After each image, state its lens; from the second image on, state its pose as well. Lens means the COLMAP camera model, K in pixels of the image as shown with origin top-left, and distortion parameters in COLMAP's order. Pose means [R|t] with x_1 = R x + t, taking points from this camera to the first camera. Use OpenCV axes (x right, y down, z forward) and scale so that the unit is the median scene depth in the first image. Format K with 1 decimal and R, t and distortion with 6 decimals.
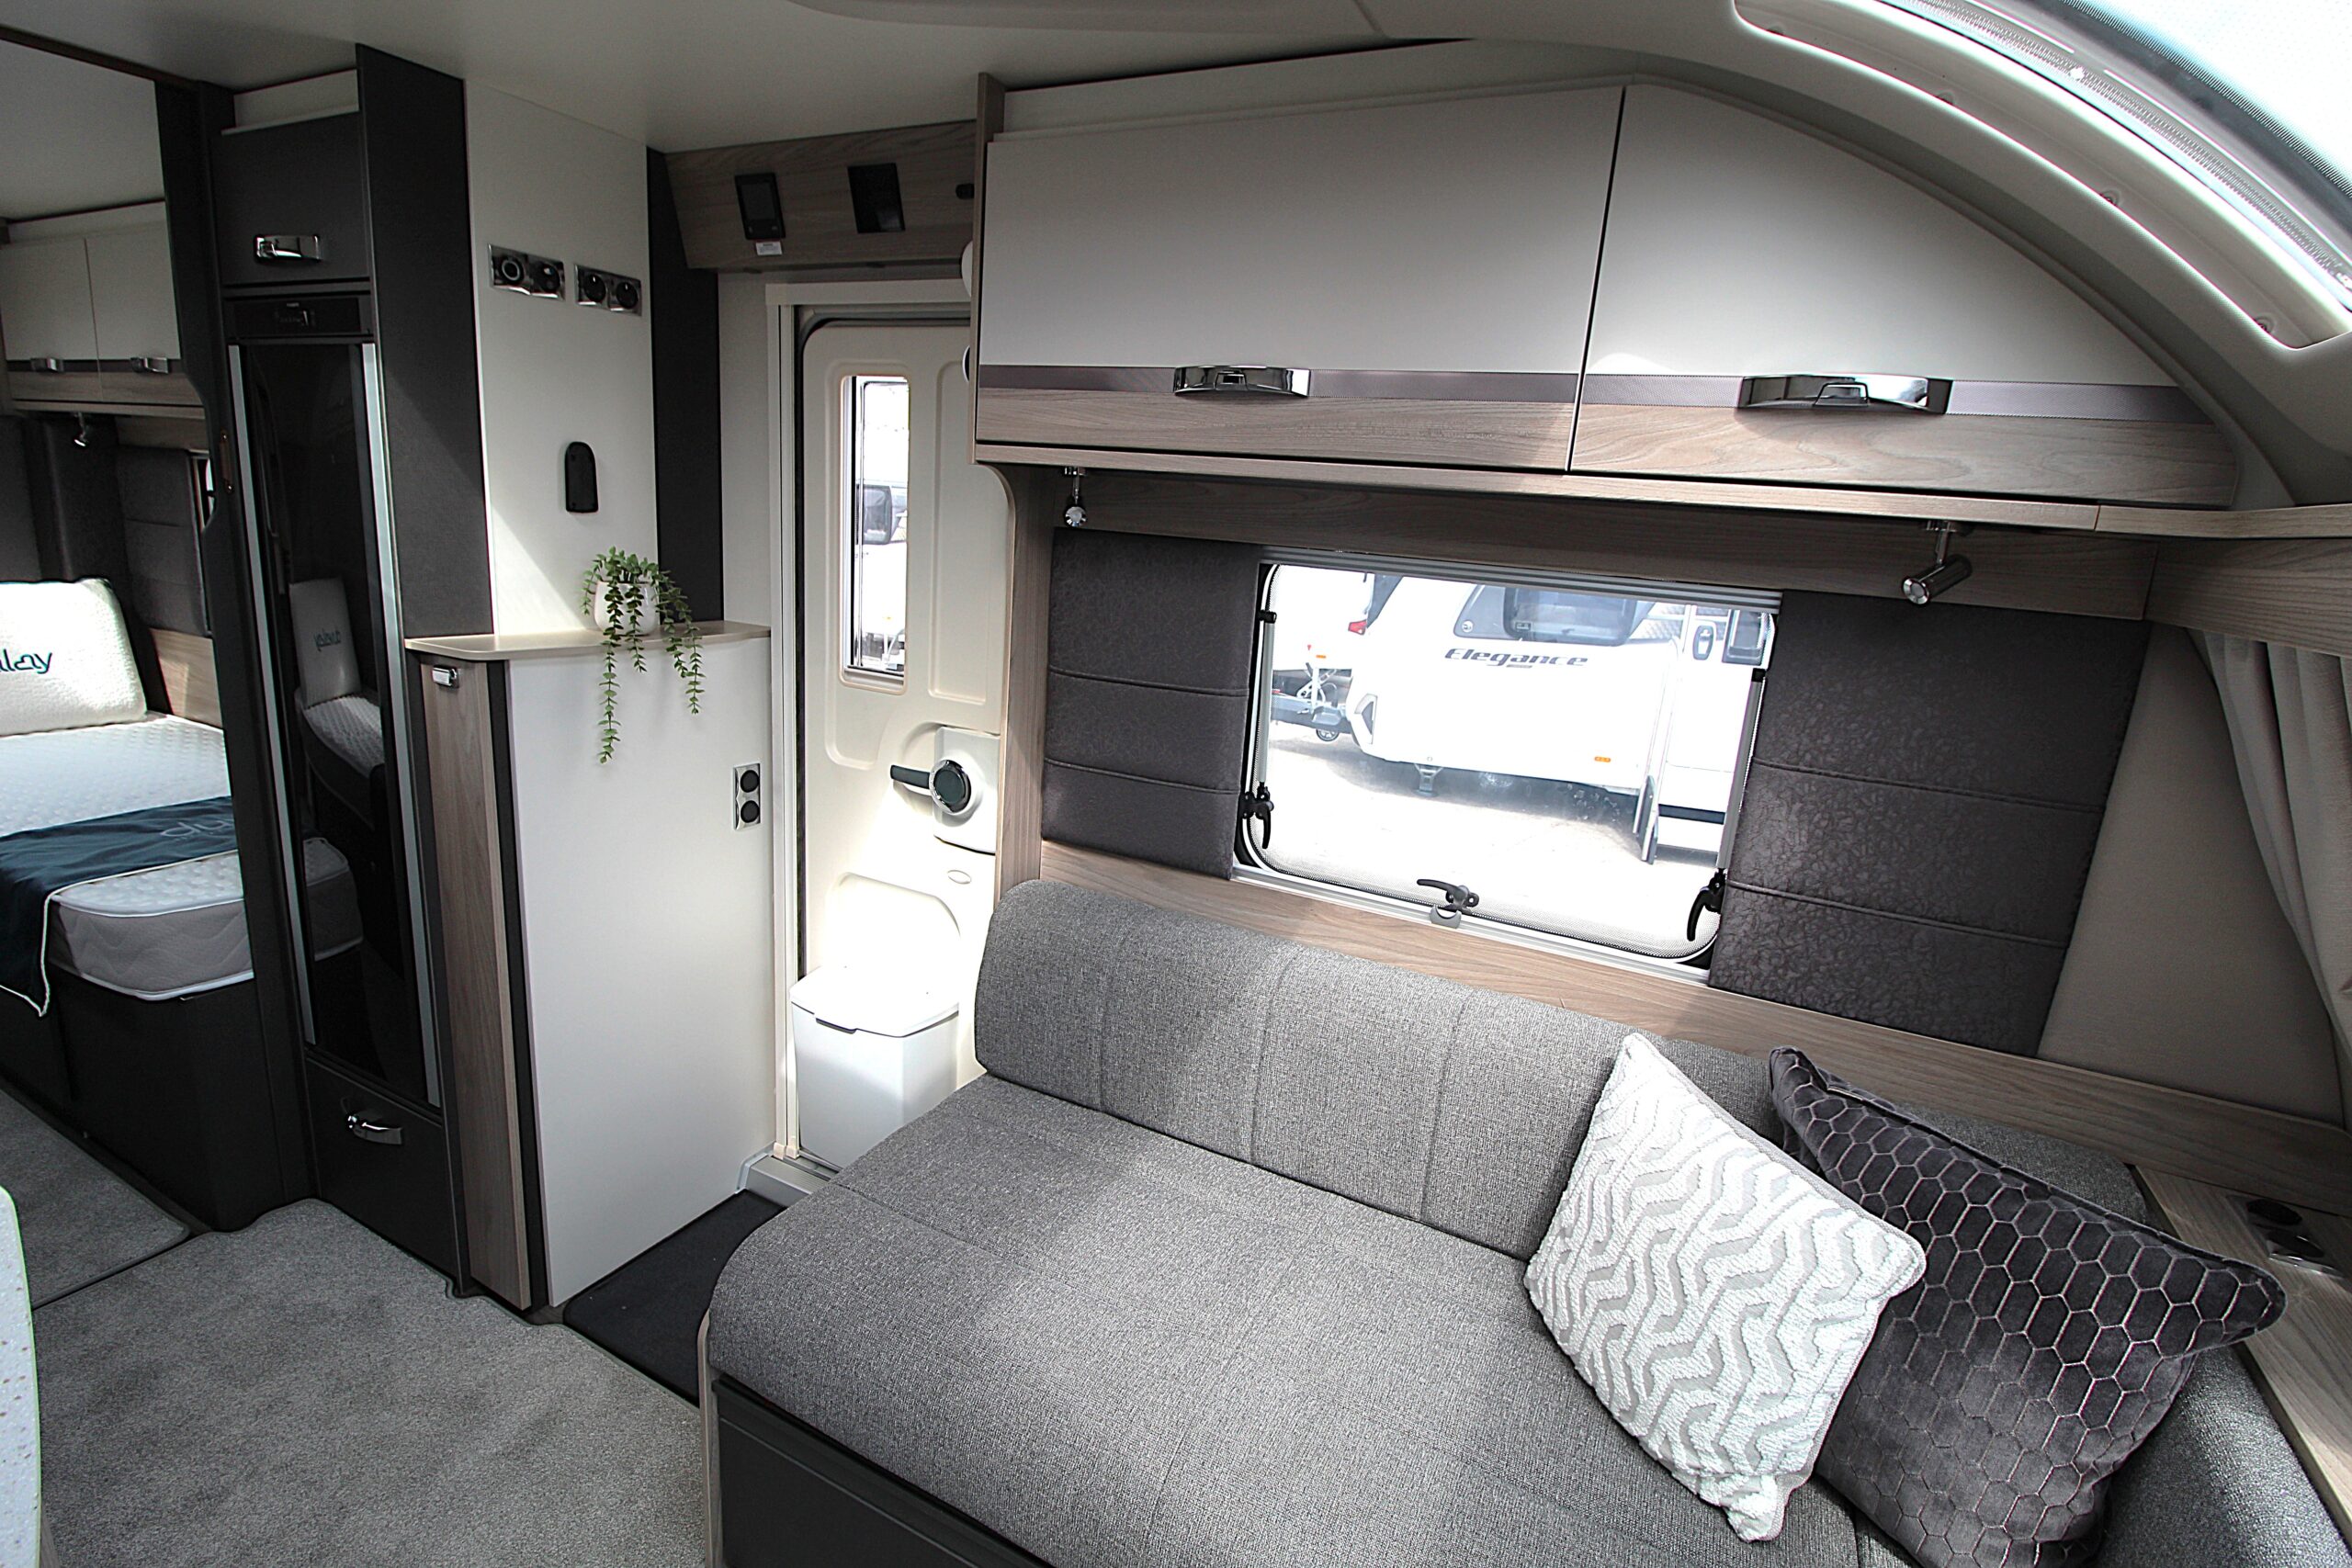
lens RADIAL K [[1103.8, 0, 1182.3], [0, 1103.8, 775.0], [0, 0, 1]] dist [-0.002907, -0.010840]
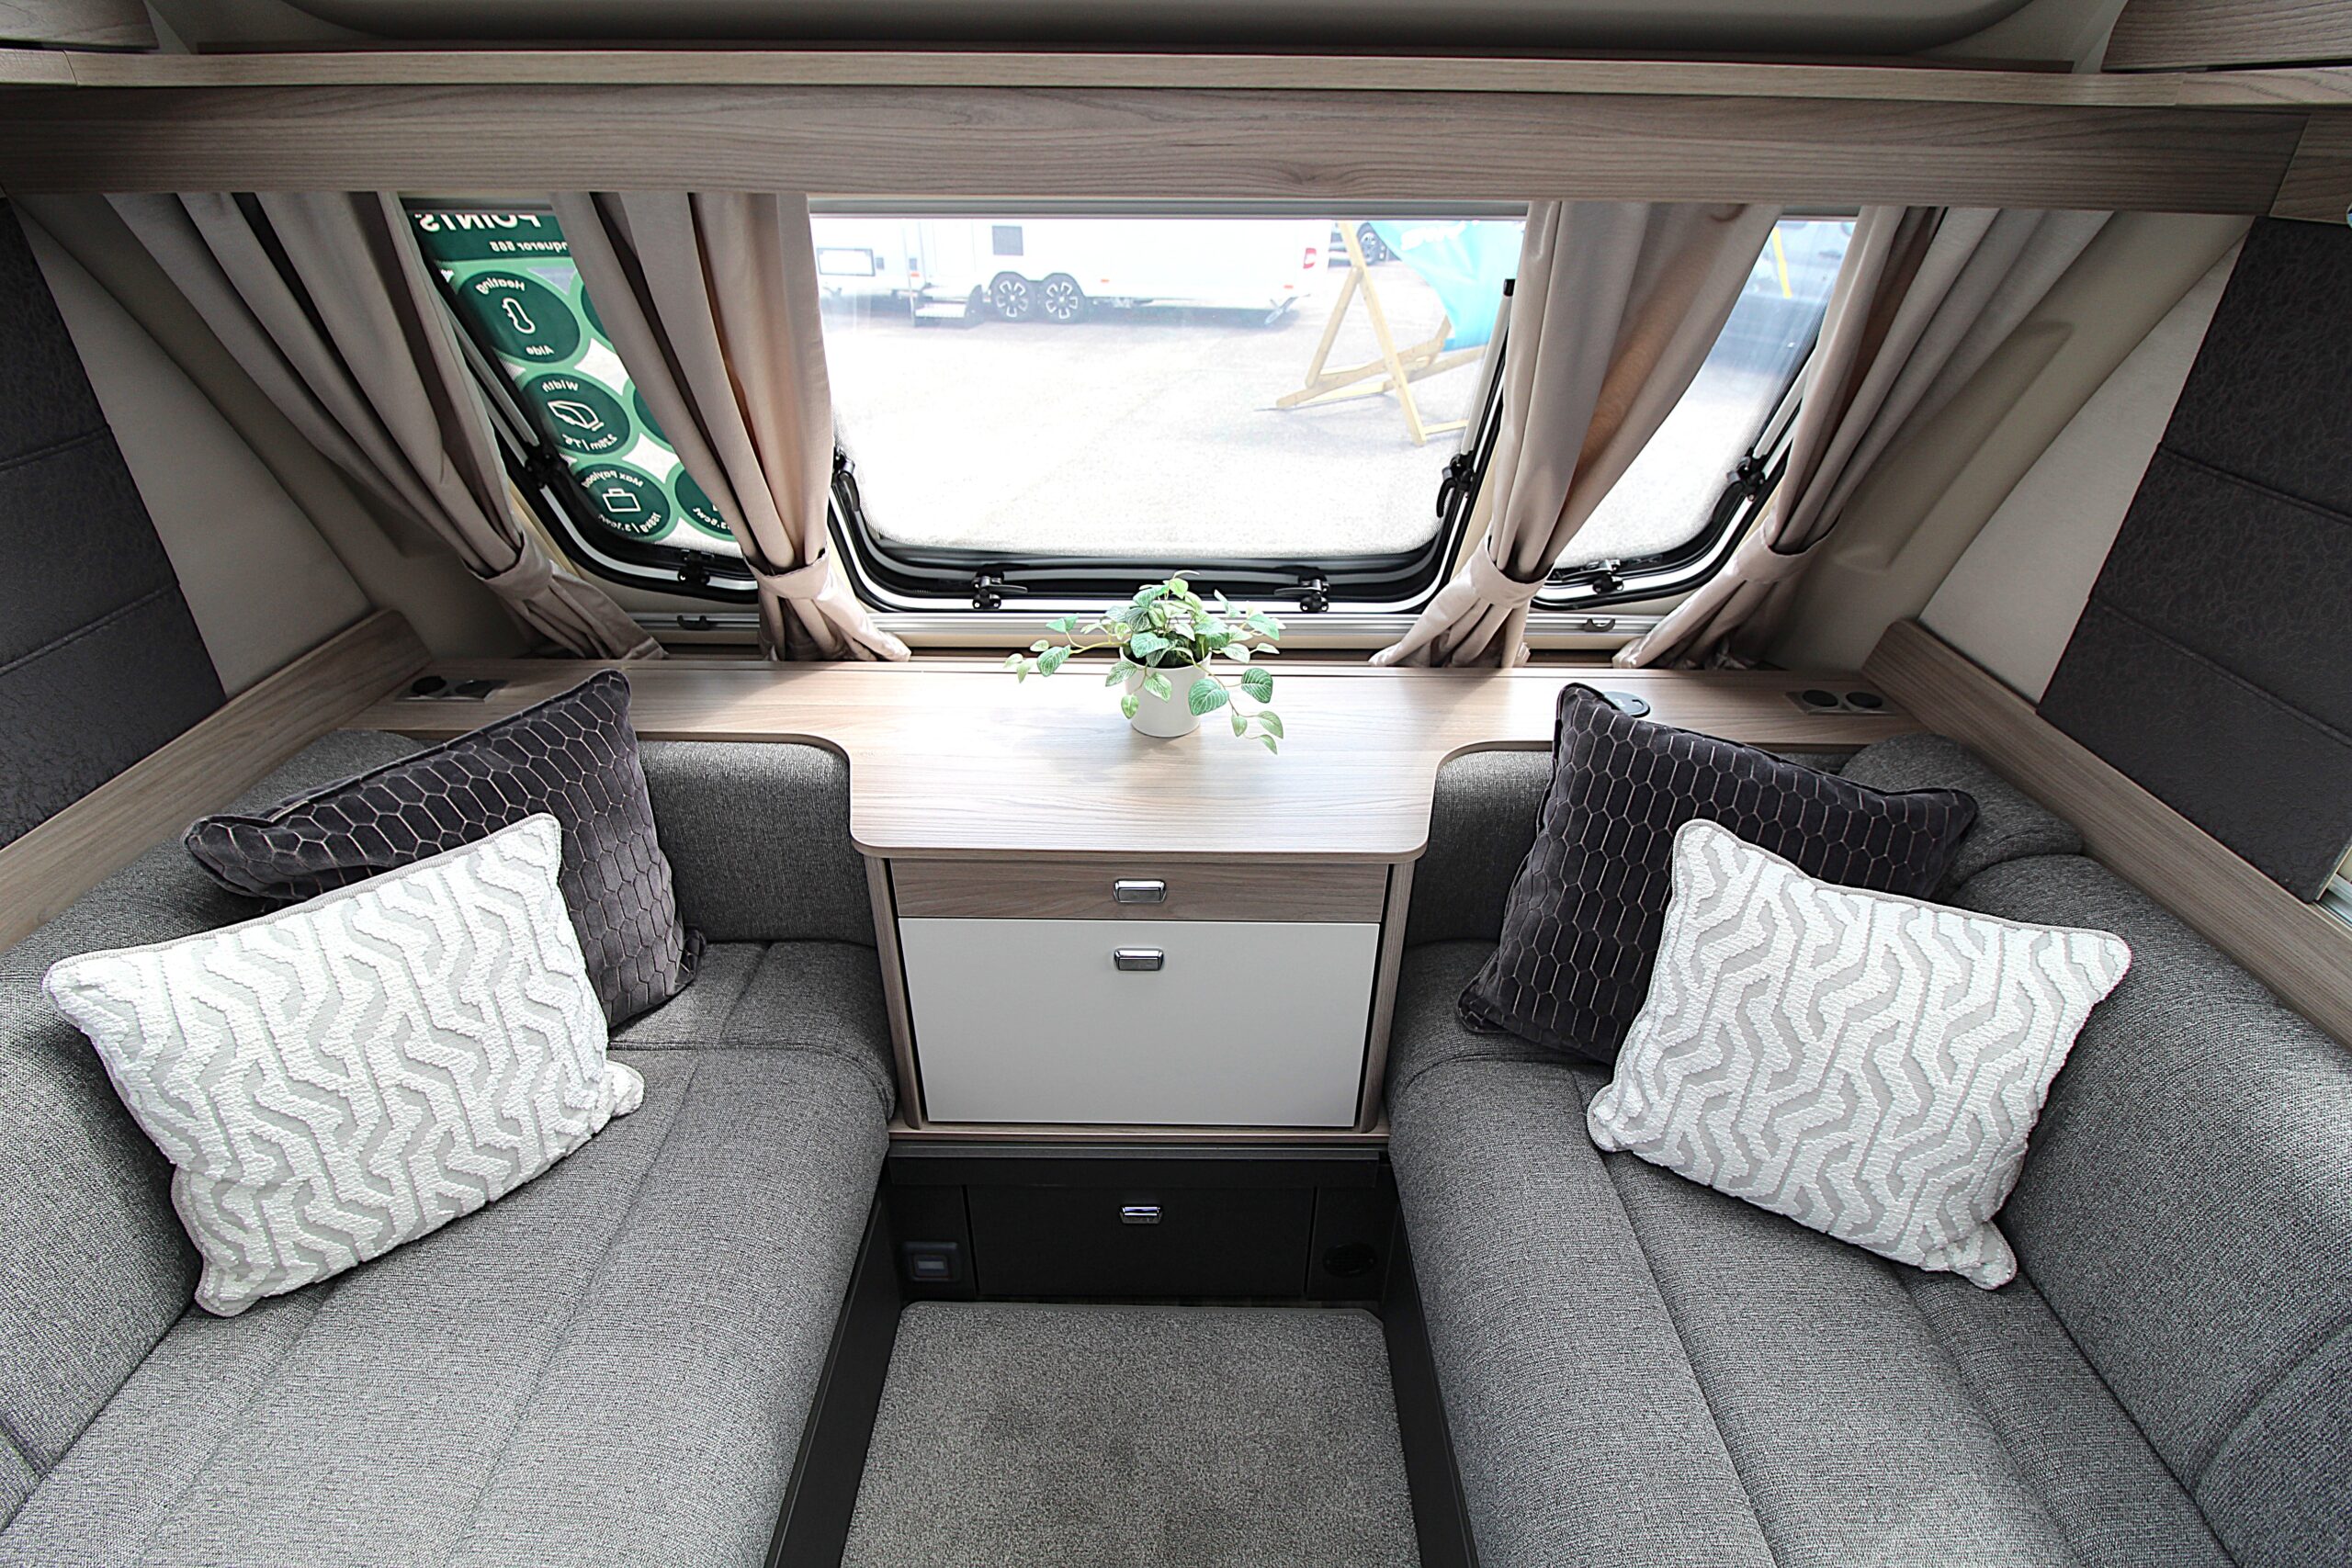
lens RADIAL K [[1091.6, 0, 1180.7], [0, 1091.6, 770.1], [0, 0, 1]] dist [-0.003656, -0.011191]
pose [[-0.453505, -0.514238, 0.727937, -0.217525], [0.165955, 0.753749, 0.635863, -0.108564], [-0.875667, 0.409172, -0.256488, 0.363648]]
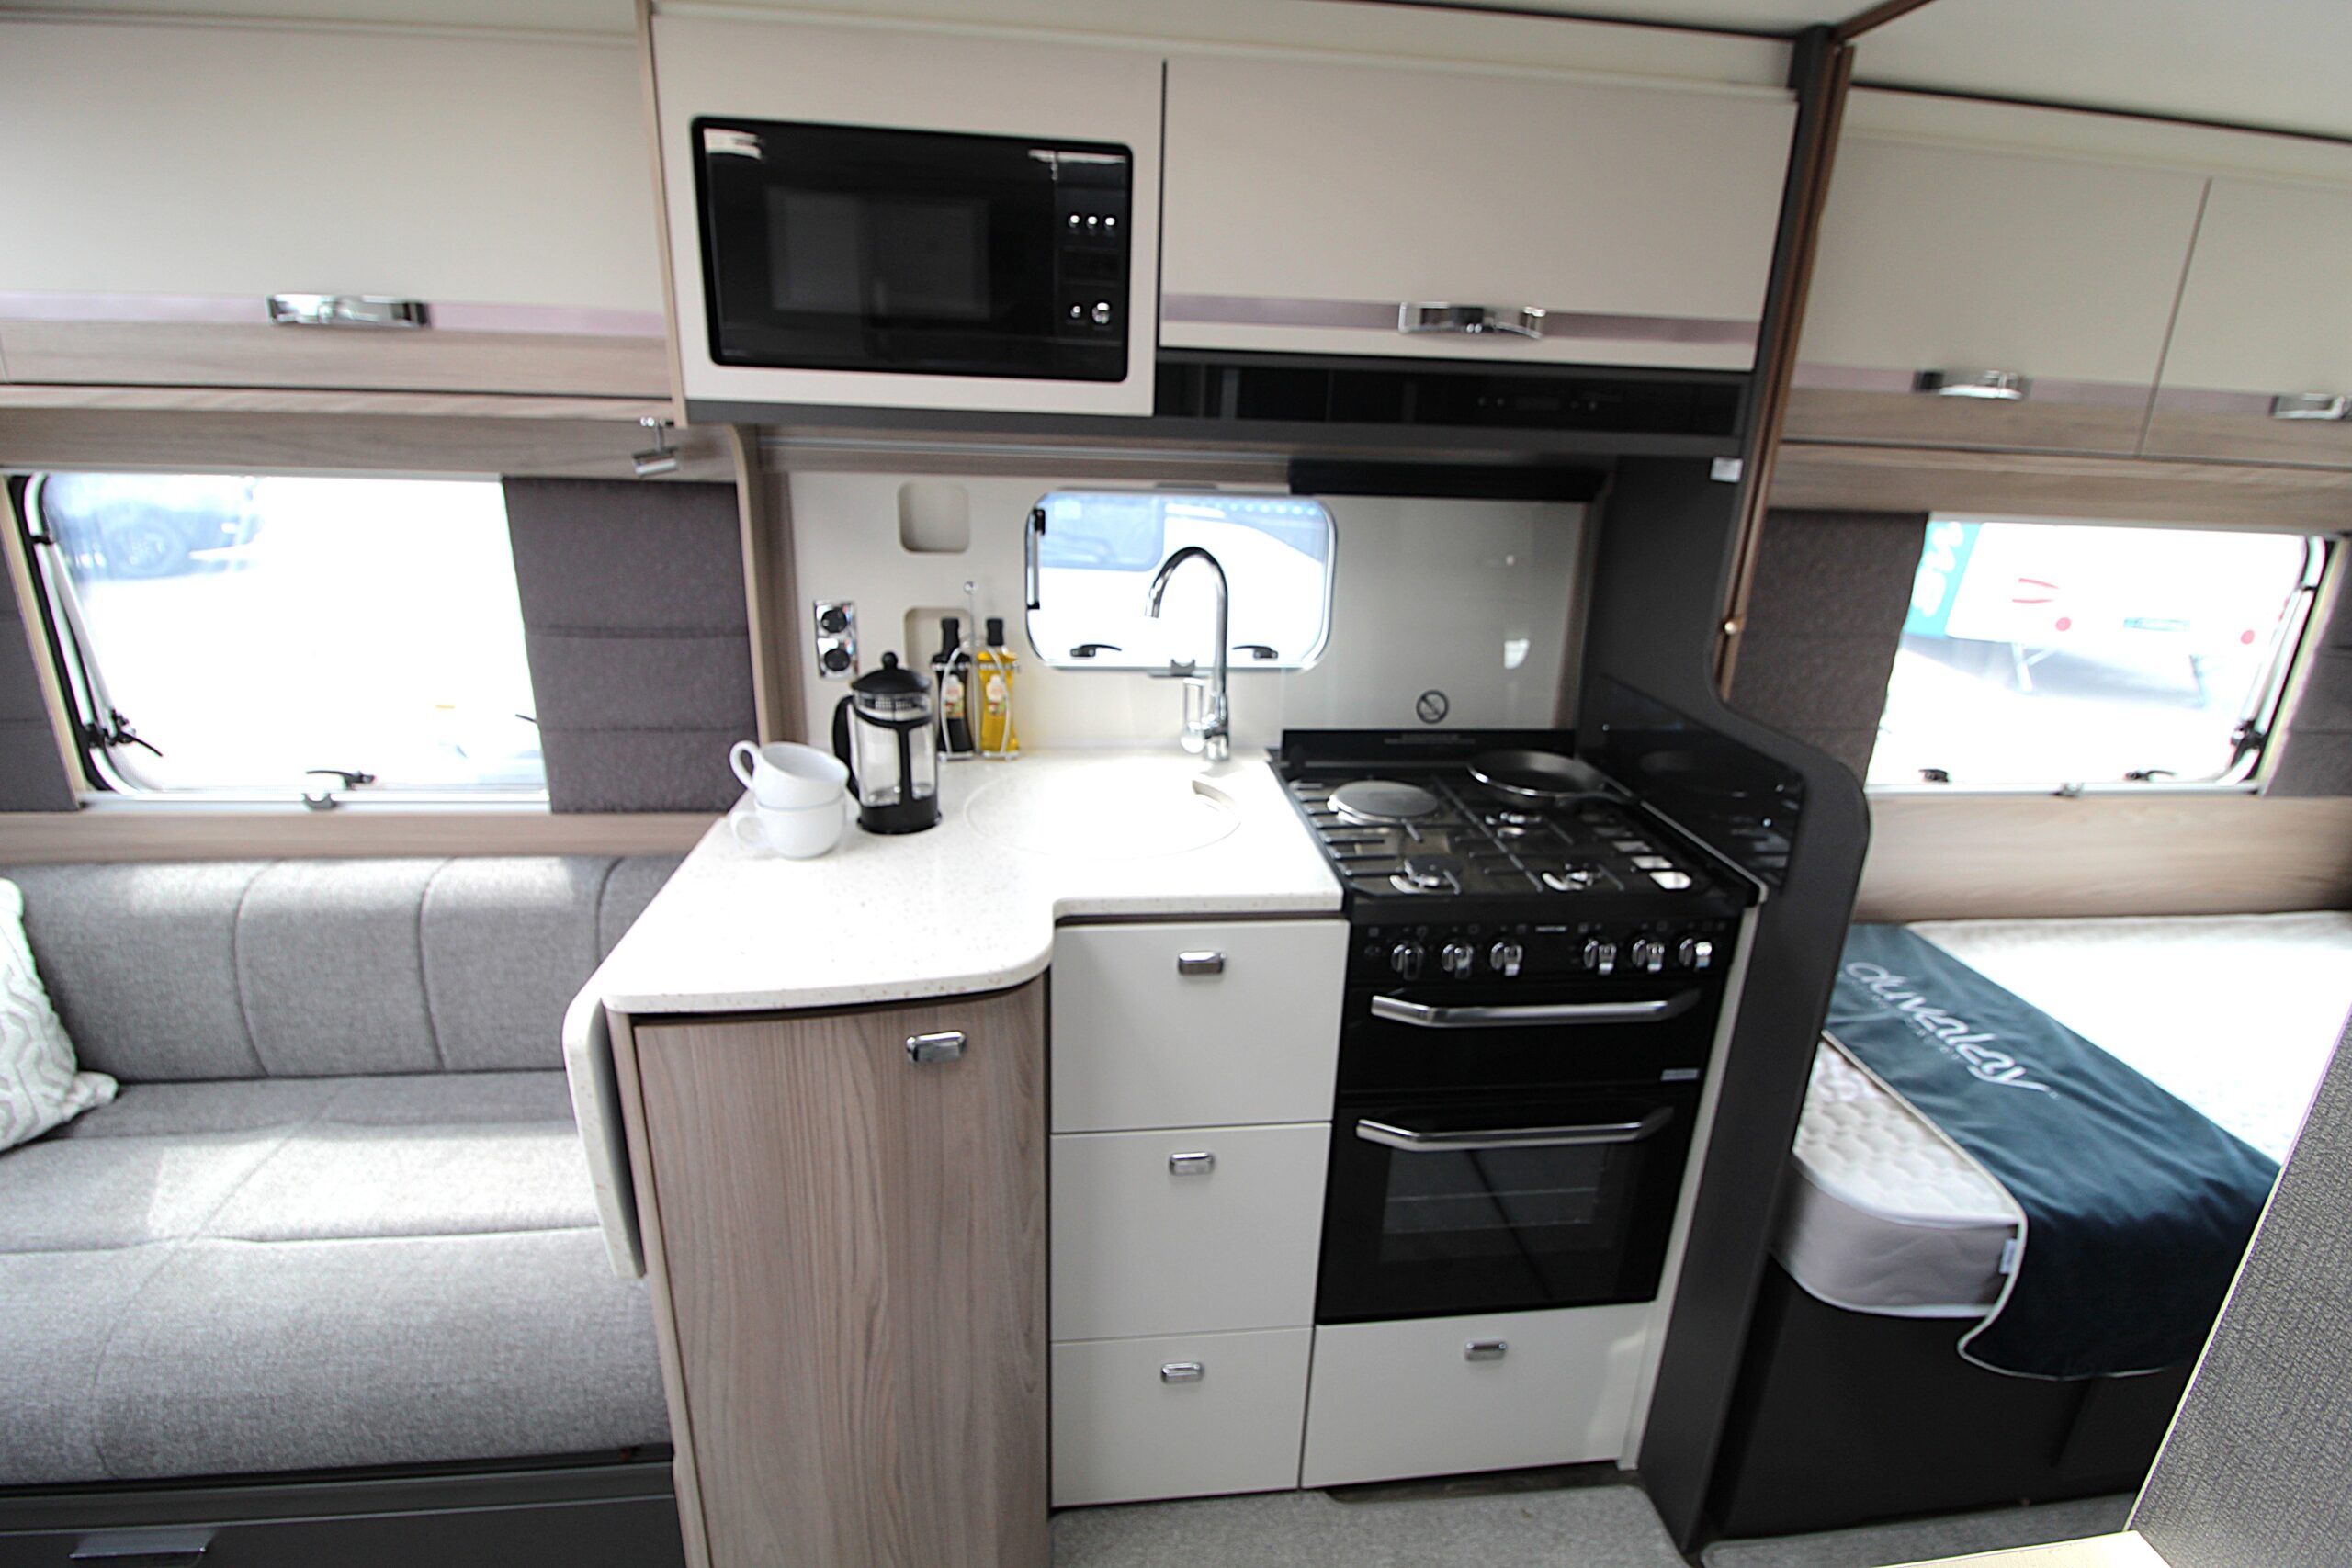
lens RADIAL K [[1091.6, 0, 1180.7], [0, 1091.6, 770.1], [0, 0, 1]] dist [-0.003656, -0.011191]
pose [[-0.824209, 0.072980, -0.561564, -0.374891], [-0.225175, 0.867656, 0.443249, -0.276921], [0.519592, 0.491780, -0.698696, 0.858980]]
